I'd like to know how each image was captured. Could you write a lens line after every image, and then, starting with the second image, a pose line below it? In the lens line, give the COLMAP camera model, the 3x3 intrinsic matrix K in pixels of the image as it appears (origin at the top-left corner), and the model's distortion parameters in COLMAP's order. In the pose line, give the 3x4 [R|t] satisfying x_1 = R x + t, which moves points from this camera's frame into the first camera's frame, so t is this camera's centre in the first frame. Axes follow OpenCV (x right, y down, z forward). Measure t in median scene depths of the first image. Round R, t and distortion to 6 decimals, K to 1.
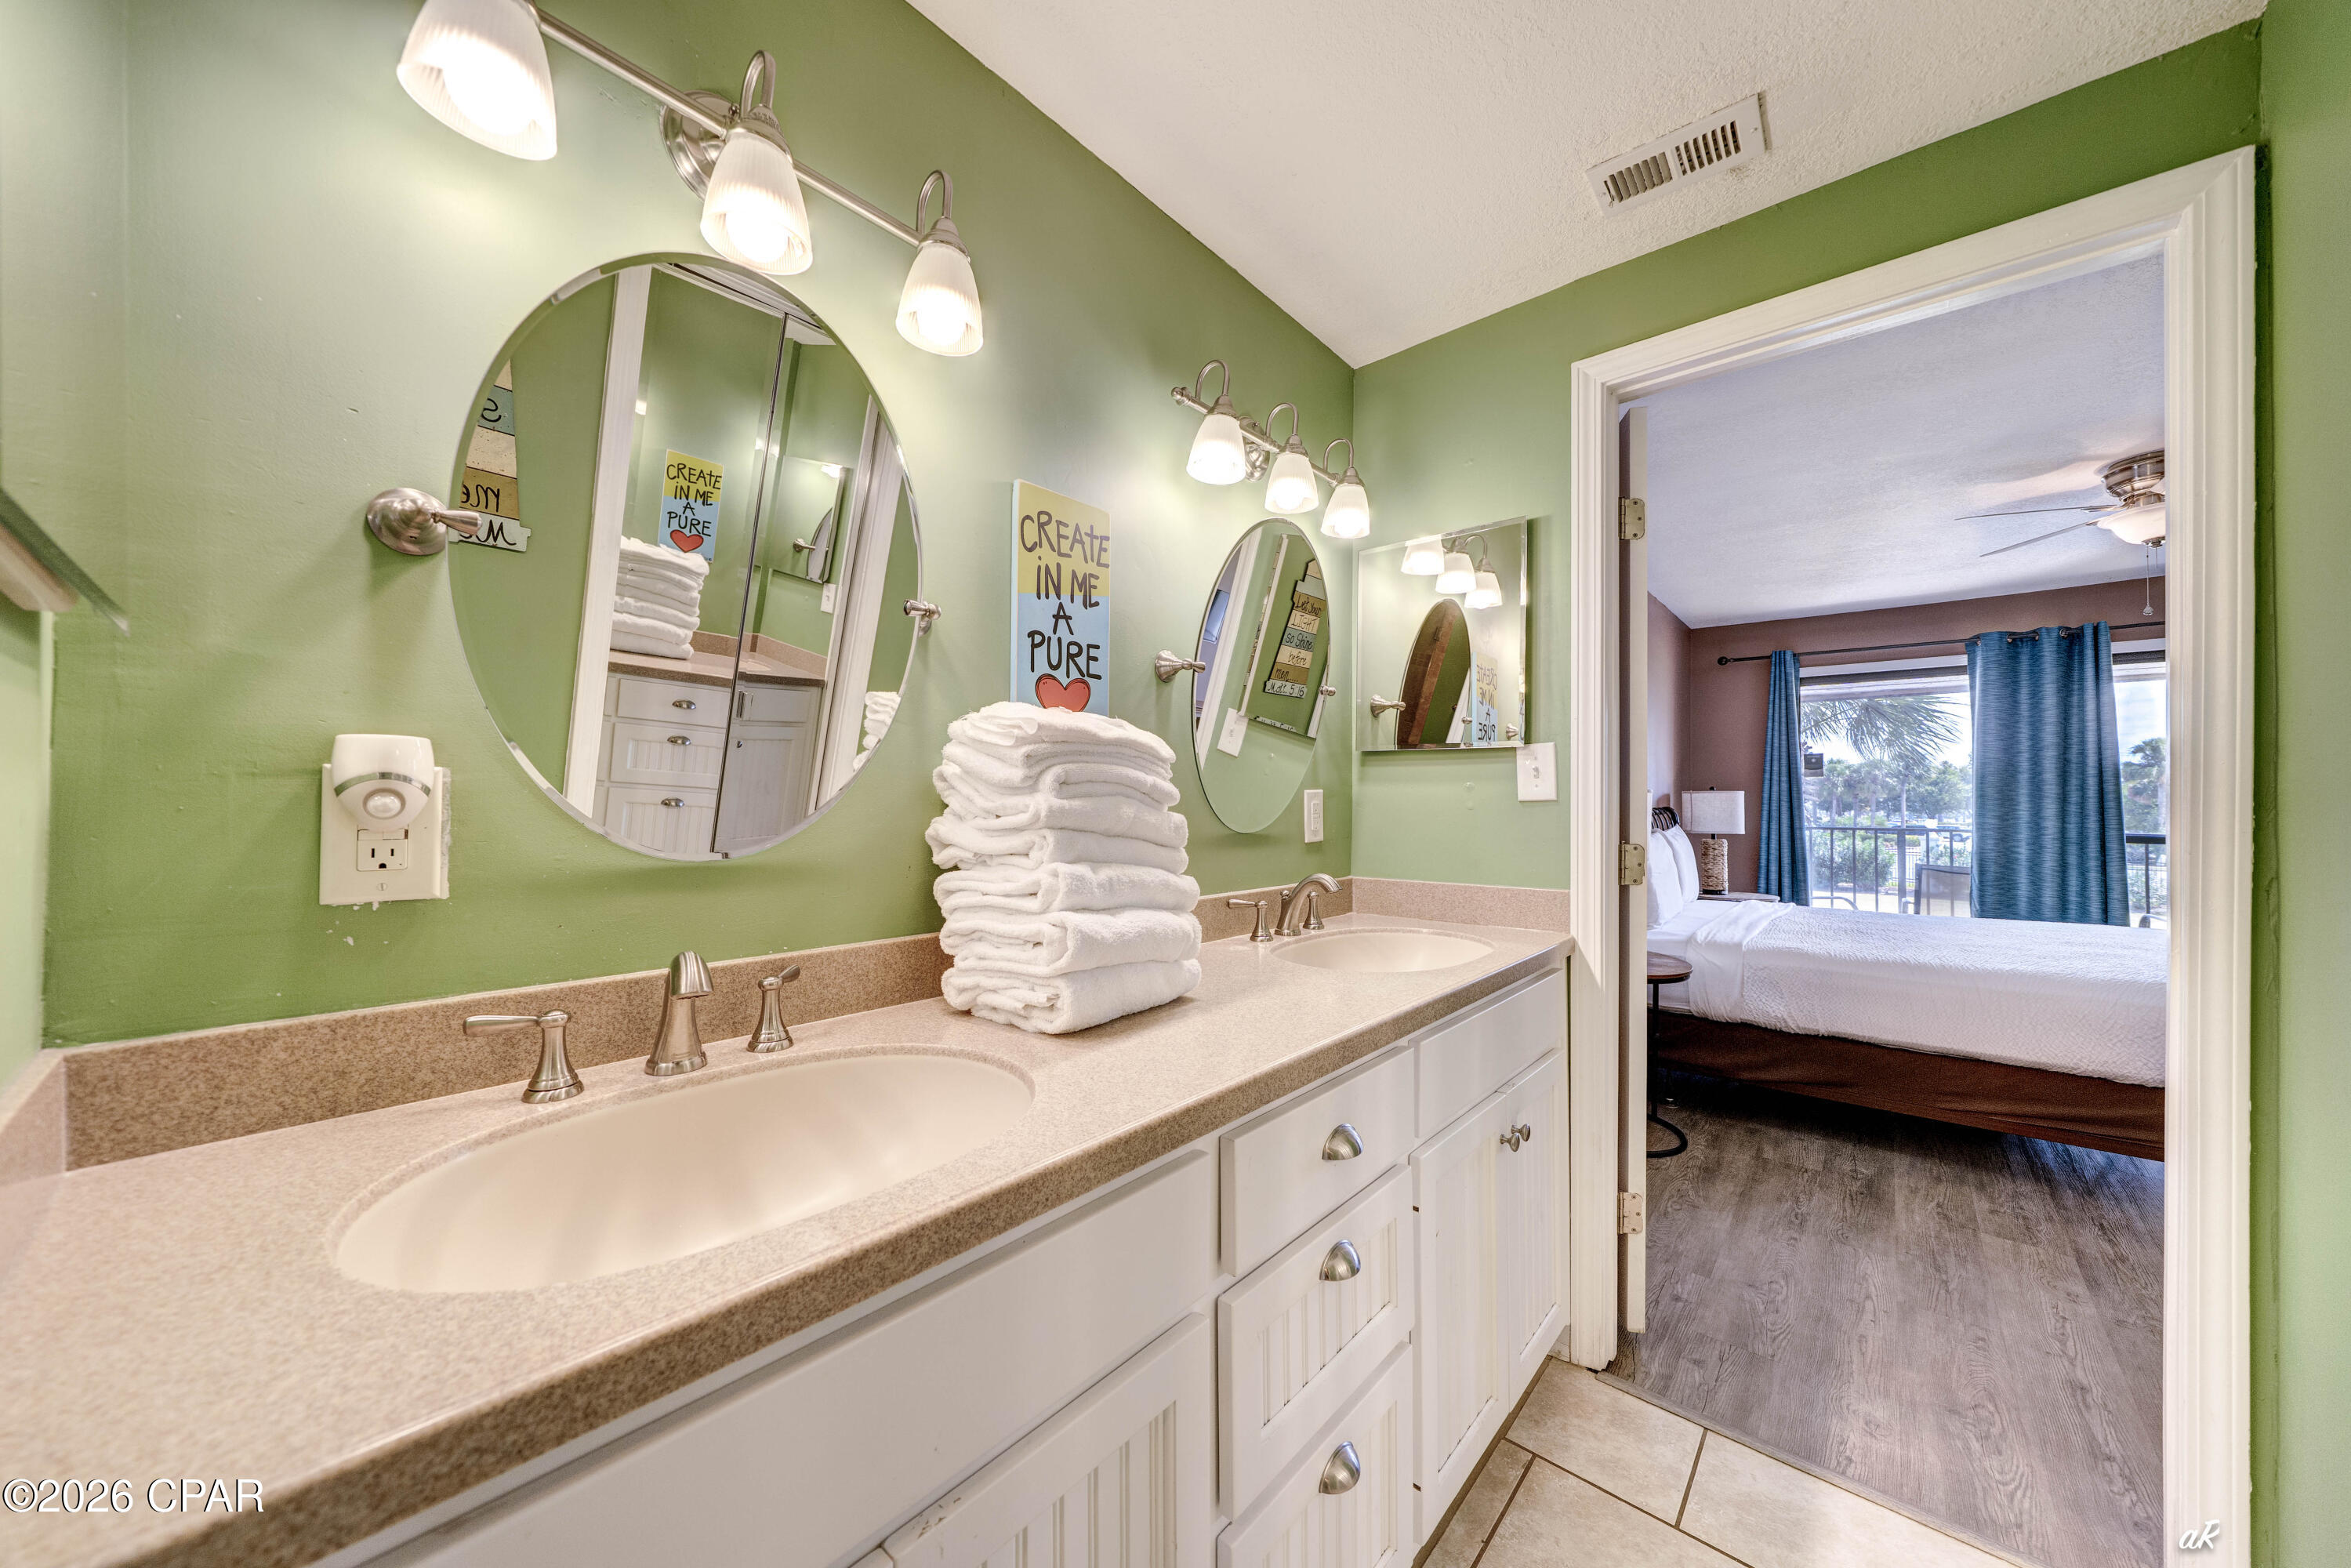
lens RADIAL K [[812.4, 0, 1168.8], [0, 812.4, 802.0], [0, 0, 1]] dist [0.011376, 0.000139]
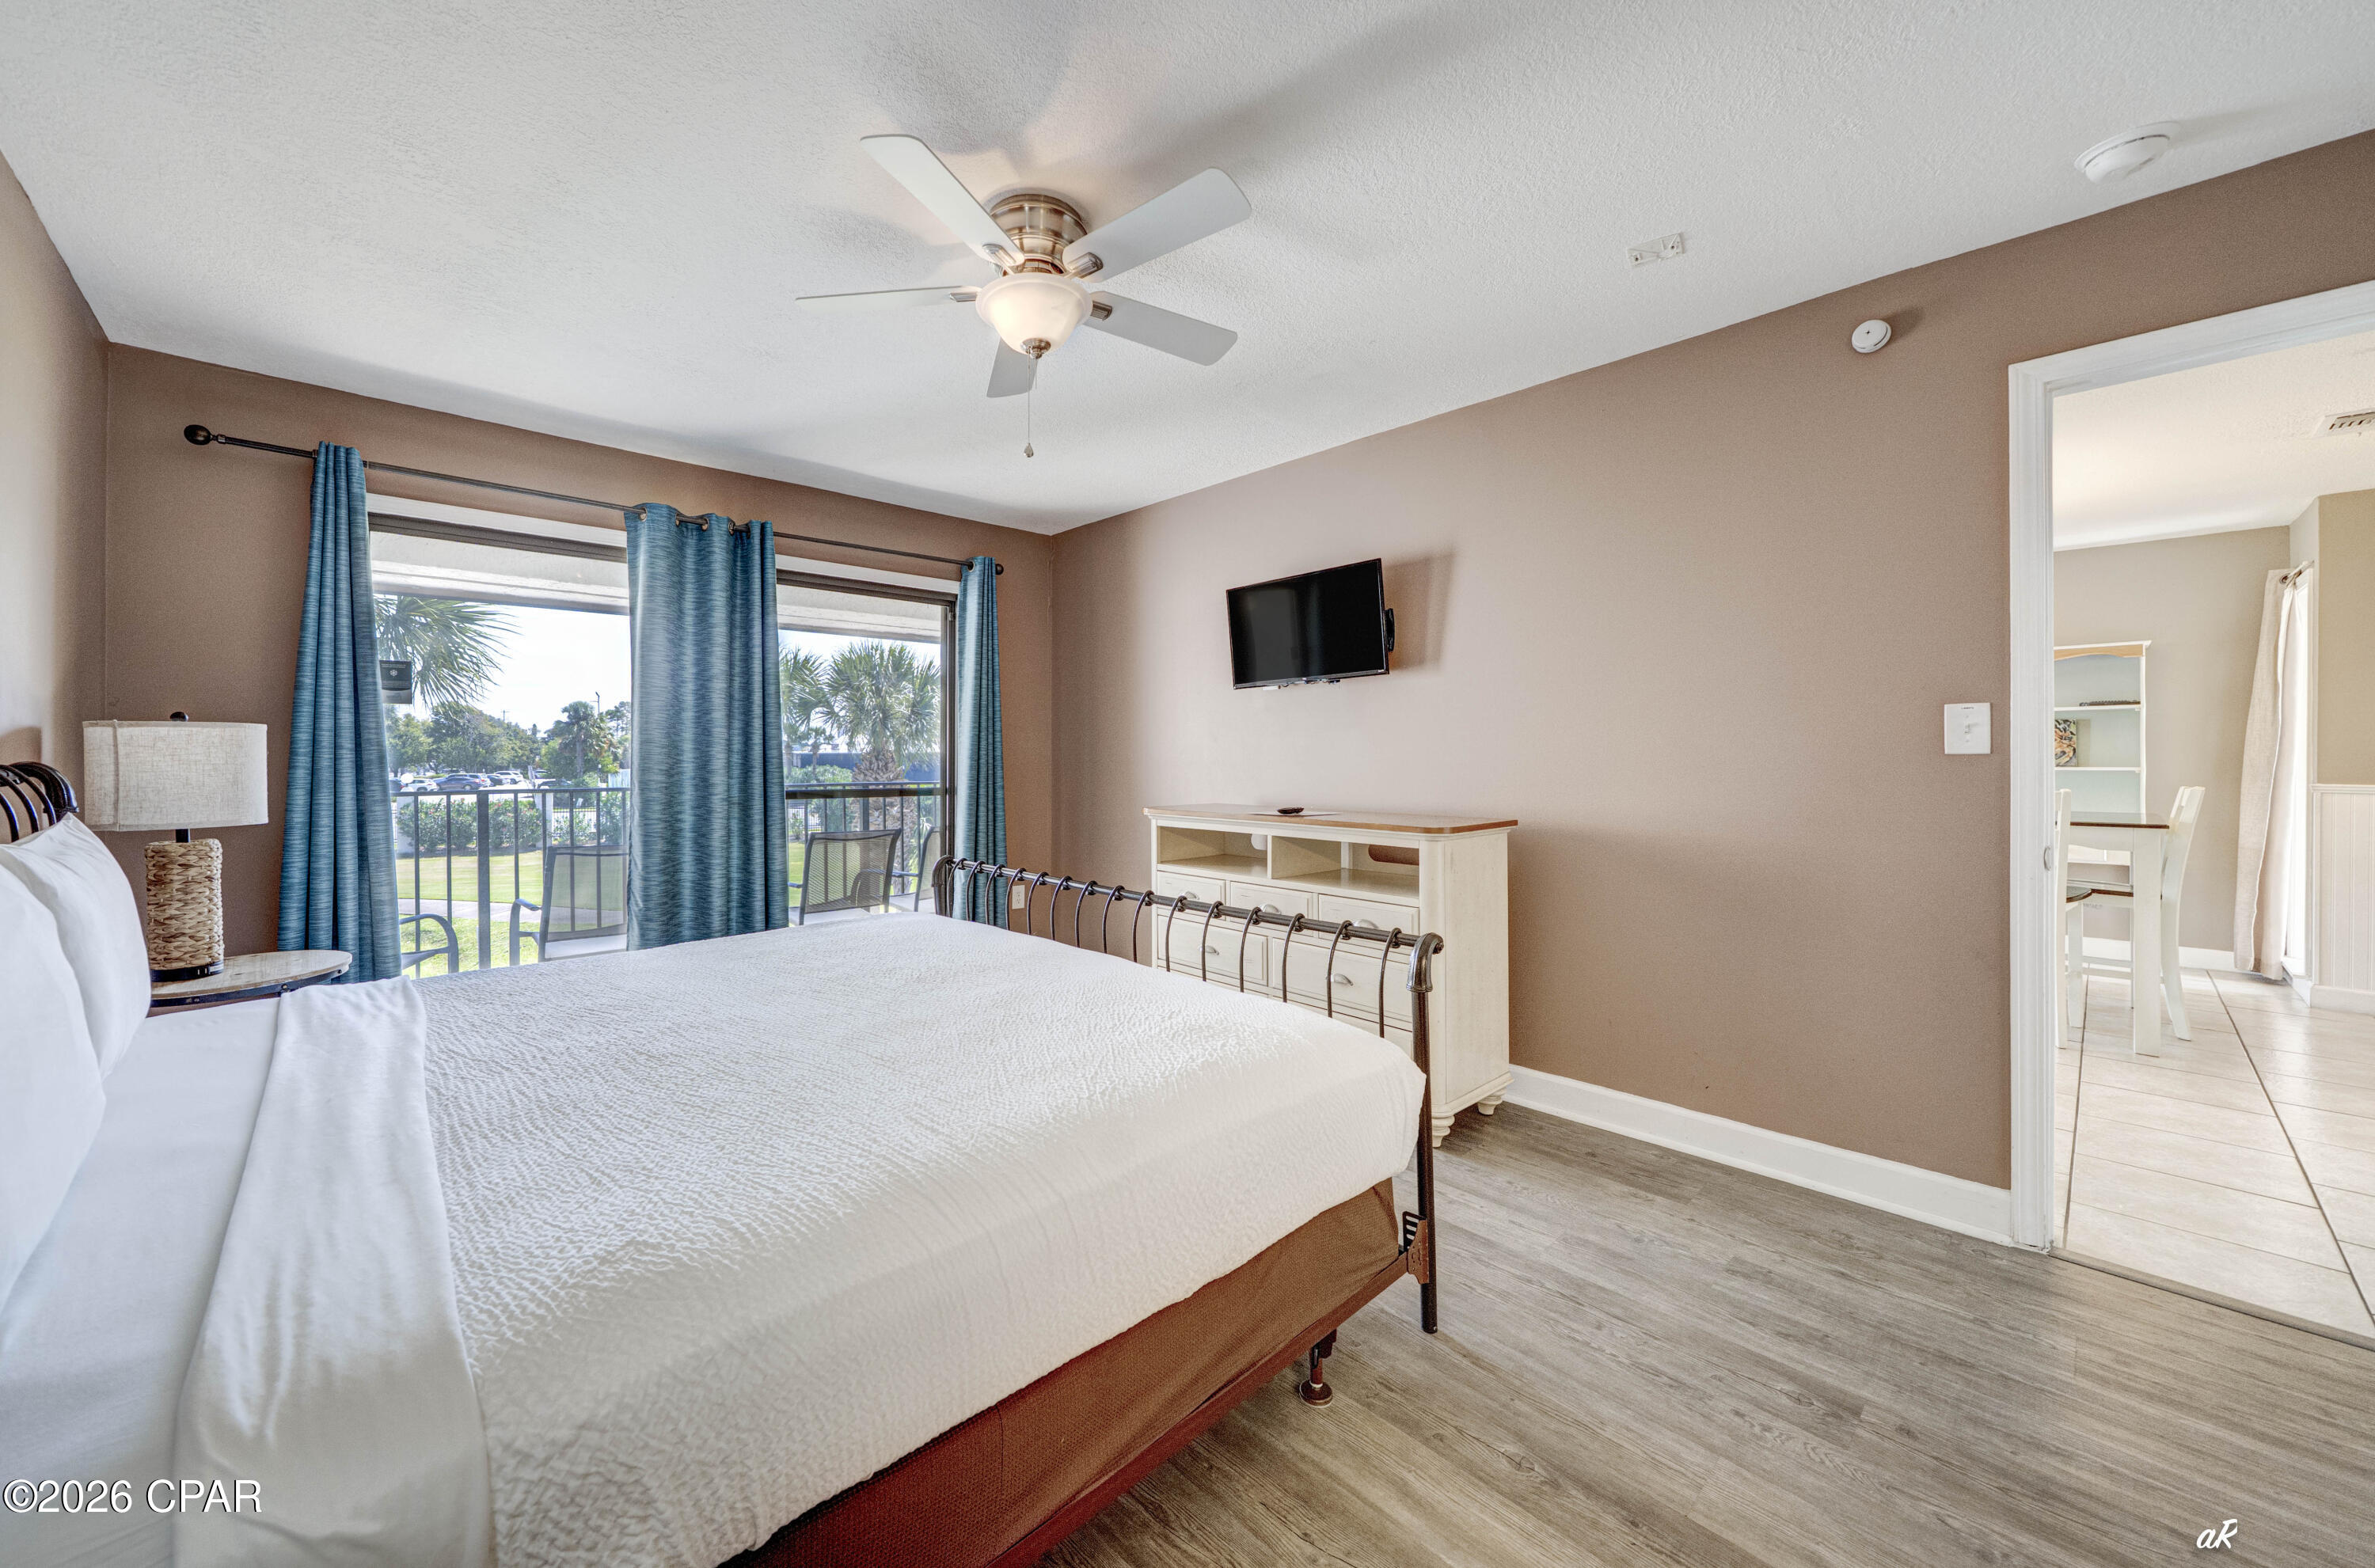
lens RADIAL K [[890.5, 0, 1181.3], [0, 890.5, 764.4], [0, 0, 1]] dist [-0.007797, -0.000057]
pose [[0.077158, -0.013042, 0.996934, 0.272937], [0.006246, 0.999901, 0.012597, 0.004676], [-0.996999, 0.005255, 0.077232, 0.478178]]
